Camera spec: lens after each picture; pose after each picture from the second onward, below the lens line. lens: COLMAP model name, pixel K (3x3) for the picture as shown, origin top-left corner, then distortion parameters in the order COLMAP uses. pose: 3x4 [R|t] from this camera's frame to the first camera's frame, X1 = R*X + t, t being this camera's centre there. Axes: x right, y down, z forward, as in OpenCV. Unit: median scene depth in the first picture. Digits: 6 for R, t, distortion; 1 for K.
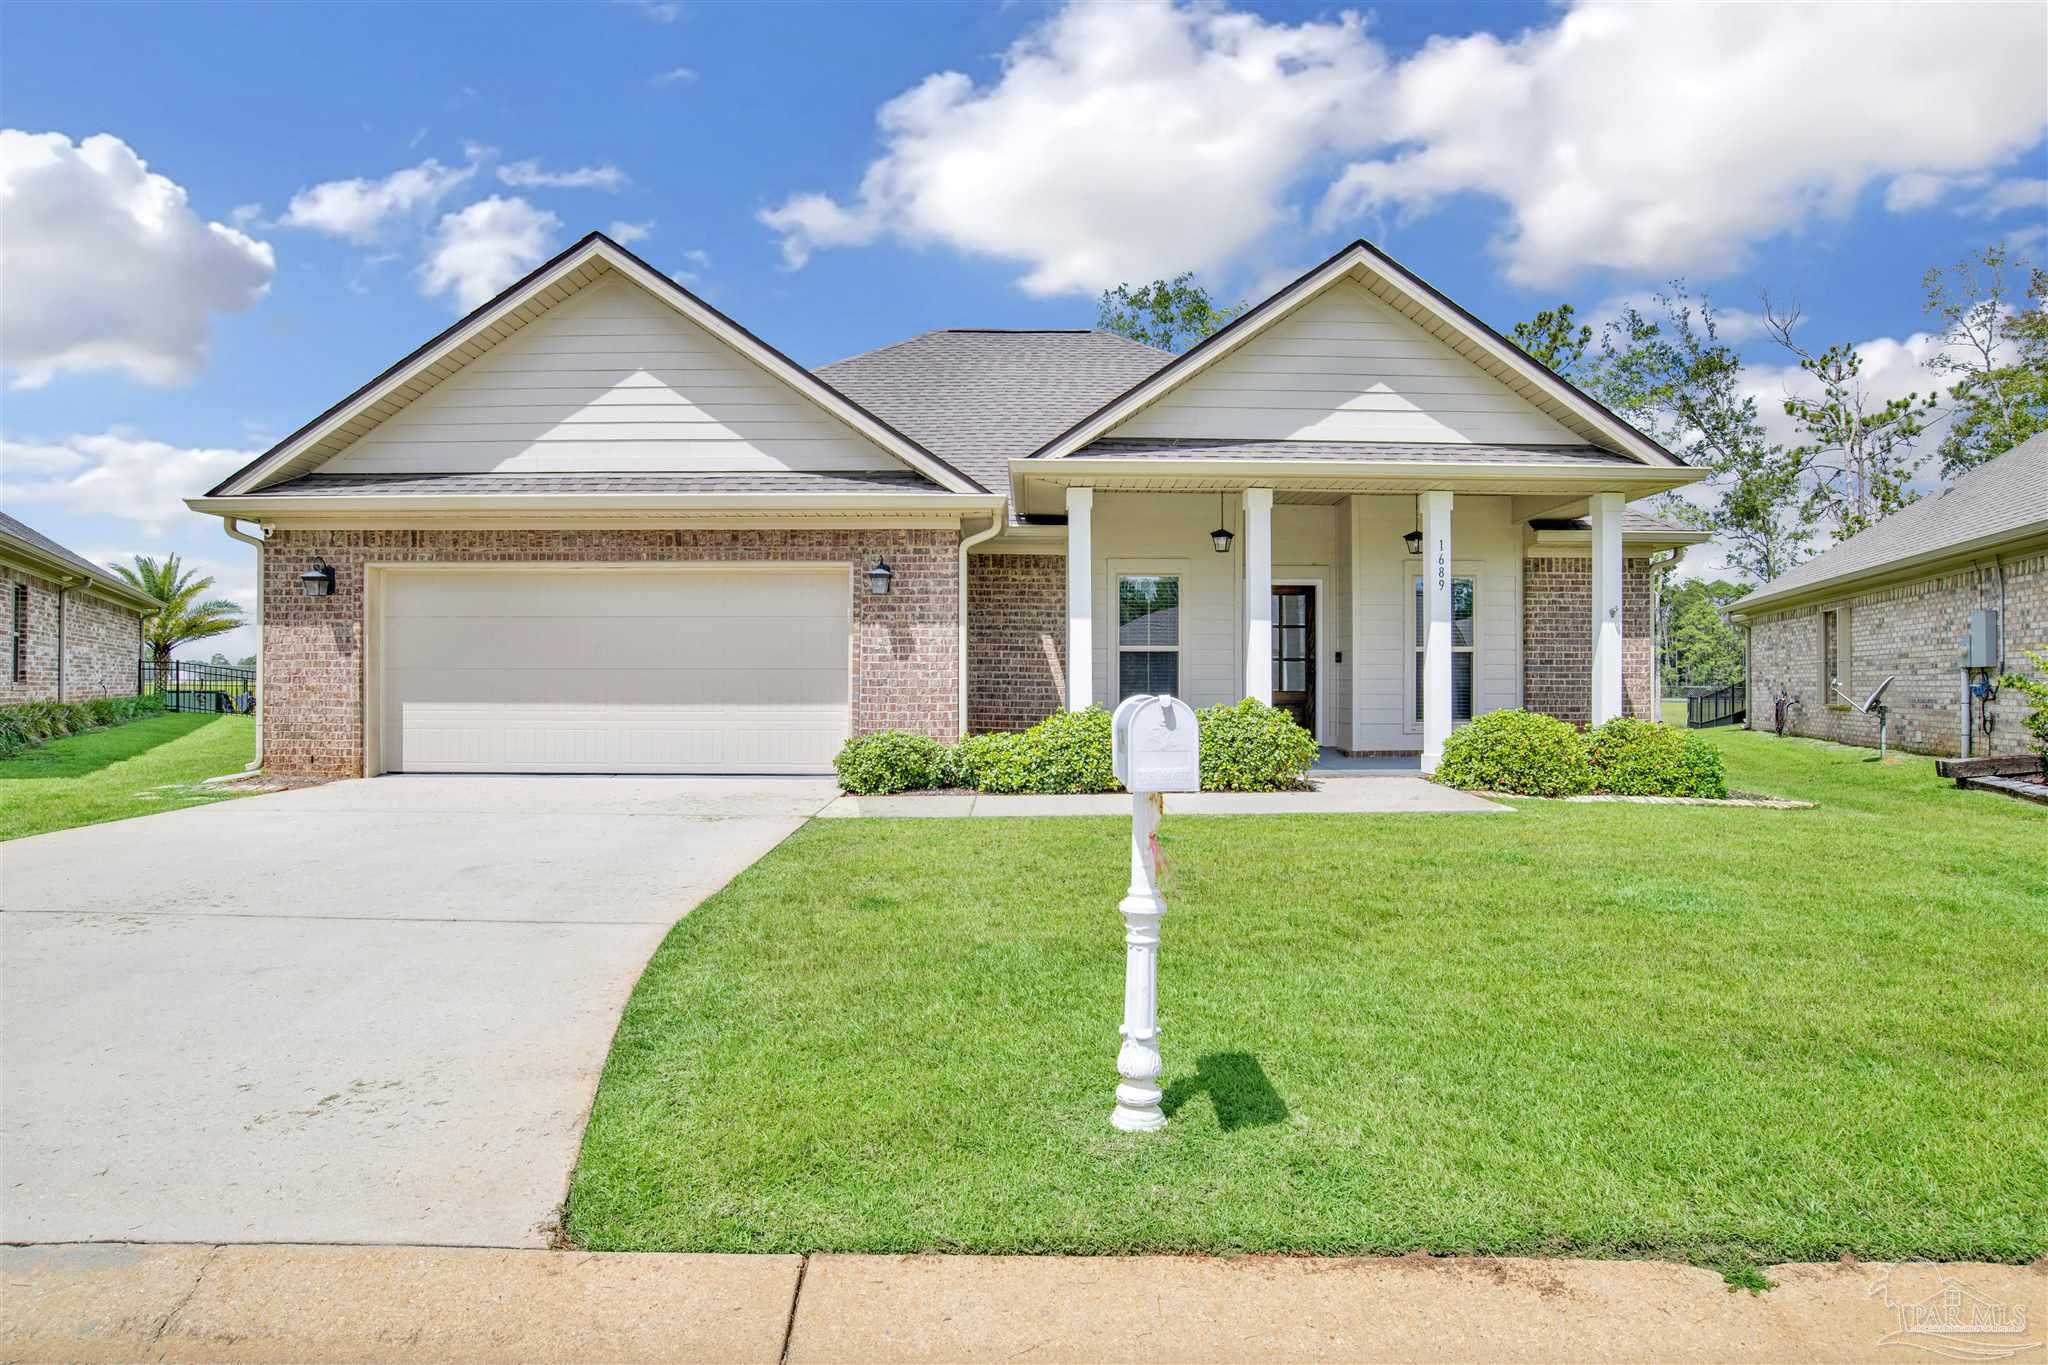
lens RADIAL K [[1112.3, 0, 1010.5], [0, 1112.3, 689.0], [0, 0, 1]] dist [-0.058968, 0.012833]
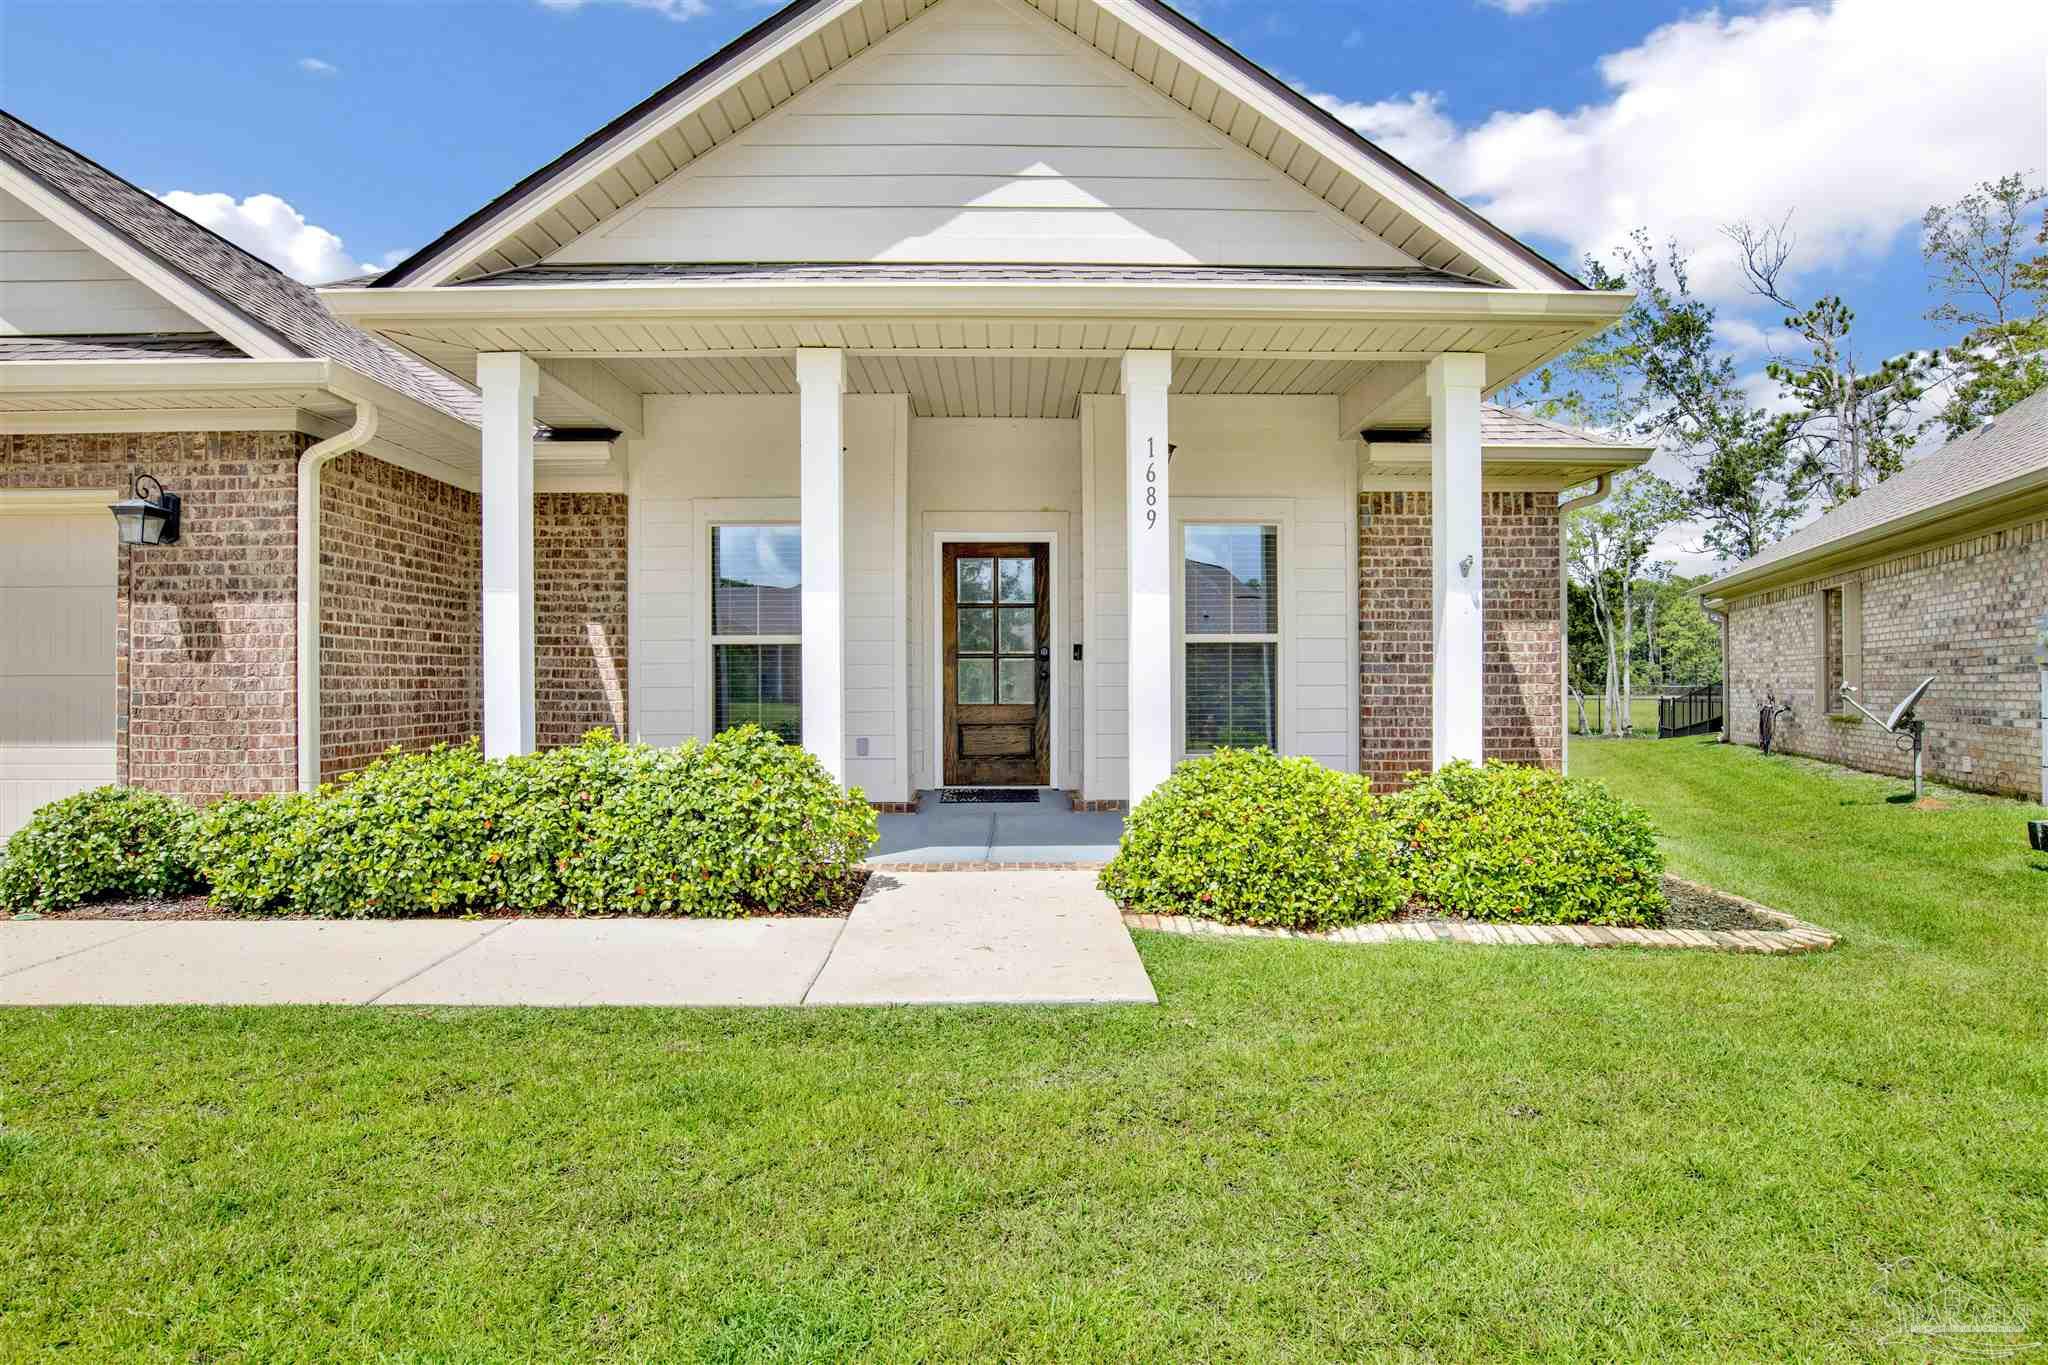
lens RADIAL K [[1112.3, 0, 1010.3], [0, 1112.3, 683.6], [0, 0, 1]] dist [-0.058968, 0.012833]
pose [[0.999942, -0.004683, 0.009667, 0.311892], [0.004731, 0.999977, -0.004938, -0.009240], [-0.009643, 0.004984, 0.999941, 0.439738]]
